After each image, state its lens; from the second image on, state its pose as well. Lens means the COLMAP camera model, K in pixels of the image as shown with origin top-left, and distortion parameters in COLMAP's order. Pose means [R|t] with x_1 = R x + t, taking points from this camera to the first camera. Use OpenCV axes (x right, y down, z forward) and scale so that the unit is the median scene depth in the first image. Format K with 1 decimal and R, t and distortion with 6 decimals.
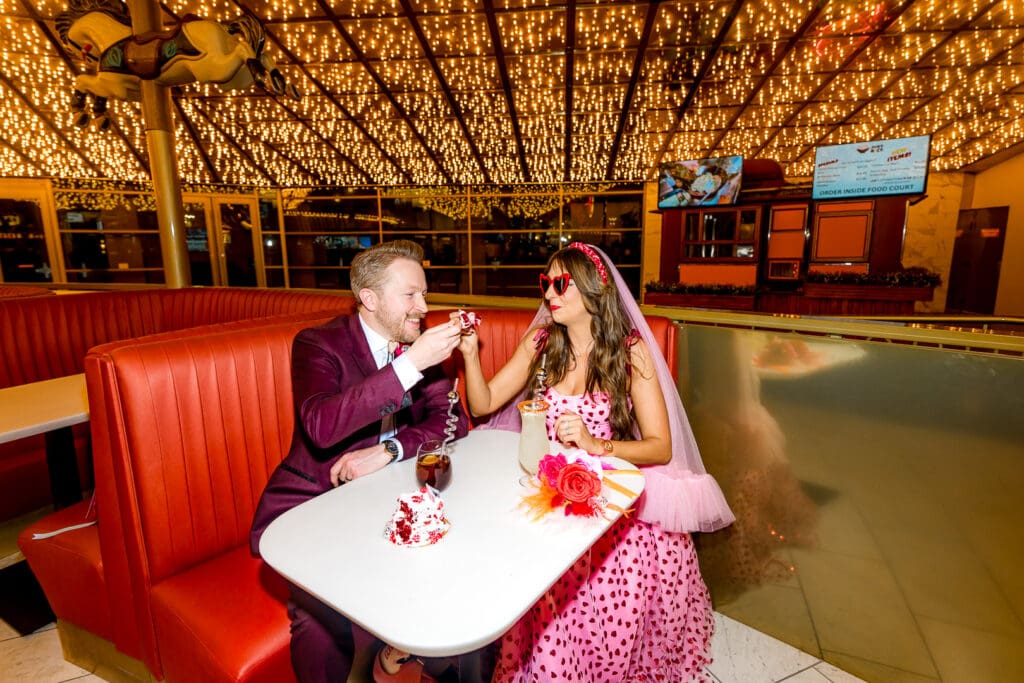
lens RADIAL K [[720.4, 0, 512.0], [0, 720.4, 341.5], [0, 0, 1]] dist [-0.058786, -0.002072]
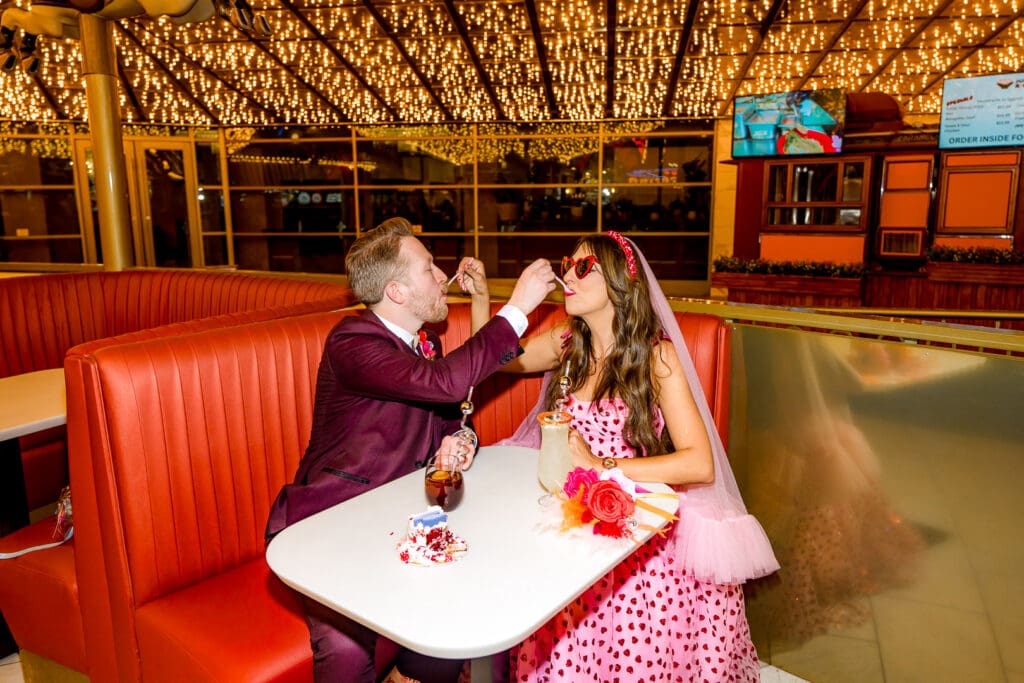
lens RADIAL K [[720.4, 0, 512.0], [0, 720.4, 341.5], [0, 0, 1]] dist [-0.058786, -0.002072]
pose [[0.999554, 0.010013, -0.028130, 0.000348], [-0.010348, 0.999877, -0.011768, 0.014082], [0.028009, 0.012053, 0.999535, 0.266043]]
